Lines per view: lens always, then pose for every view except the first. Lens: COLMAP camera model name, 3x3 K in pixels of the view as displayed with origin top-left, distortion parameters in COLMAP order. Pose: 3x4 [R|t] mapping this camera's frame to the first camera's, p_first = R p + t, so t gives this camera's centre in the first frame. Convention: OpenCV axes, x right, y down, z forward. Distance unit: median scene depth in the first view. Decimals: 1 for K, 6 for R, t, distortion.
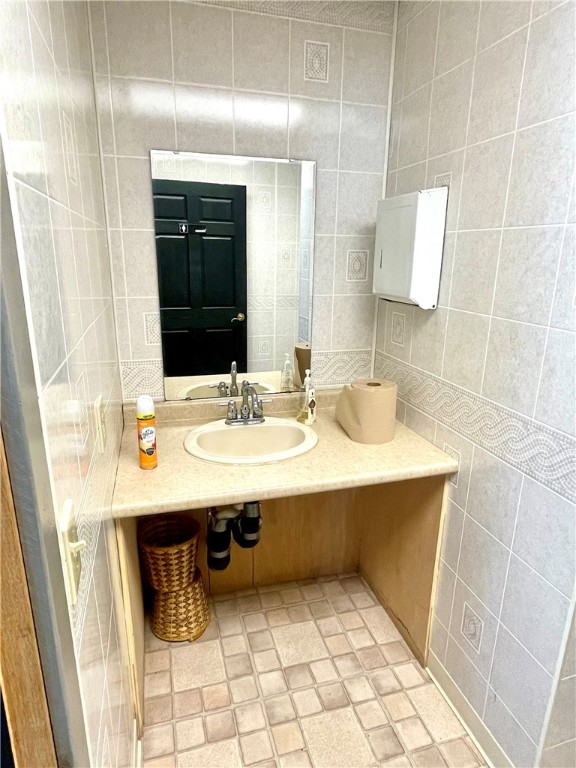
lens RADIAL K [[461.6, 0, 286.4], [0, 461.6, 380.4], [0, 0, 1]] dist [-0.001975, 0.000992]
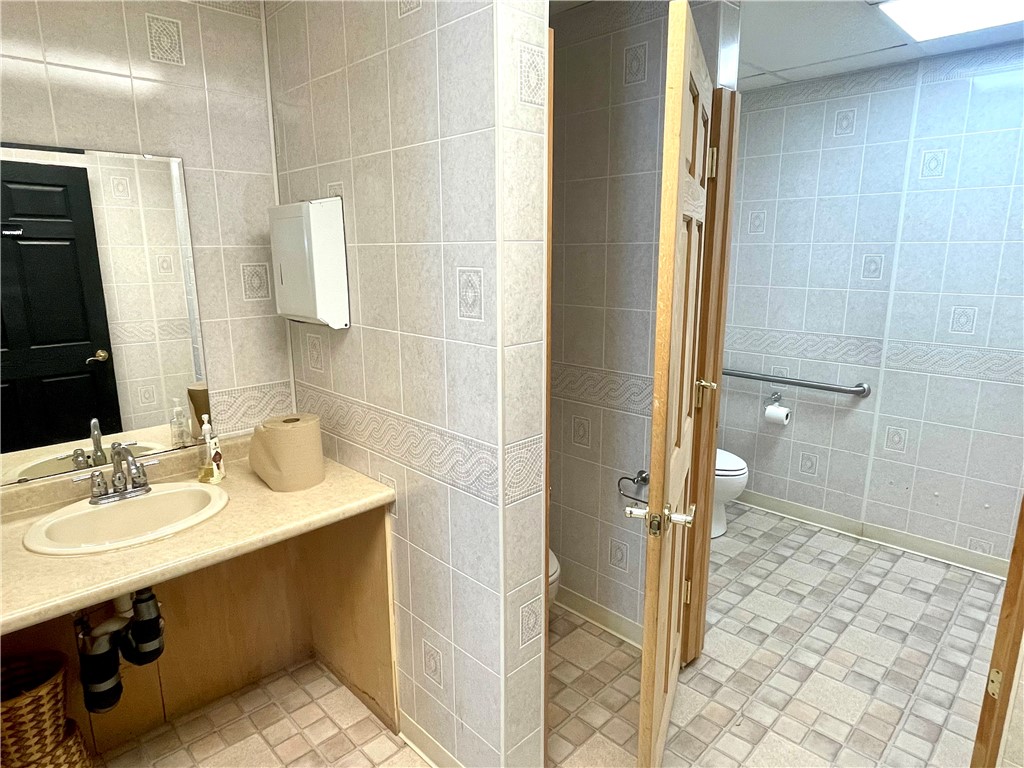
lens RADIAL K [[615.5, 0, 507.6], [0, 615.5, 382.5], [0, 0, 1]] dist [-0.001975, 0.000992]
pose [[0.883048, -0.118462, 0.454084, 0.032318], [0.143692, 0.989393, -0.021321, 0.019312], [-0.446742, 0.084075, 0.890704, -0.179089]]
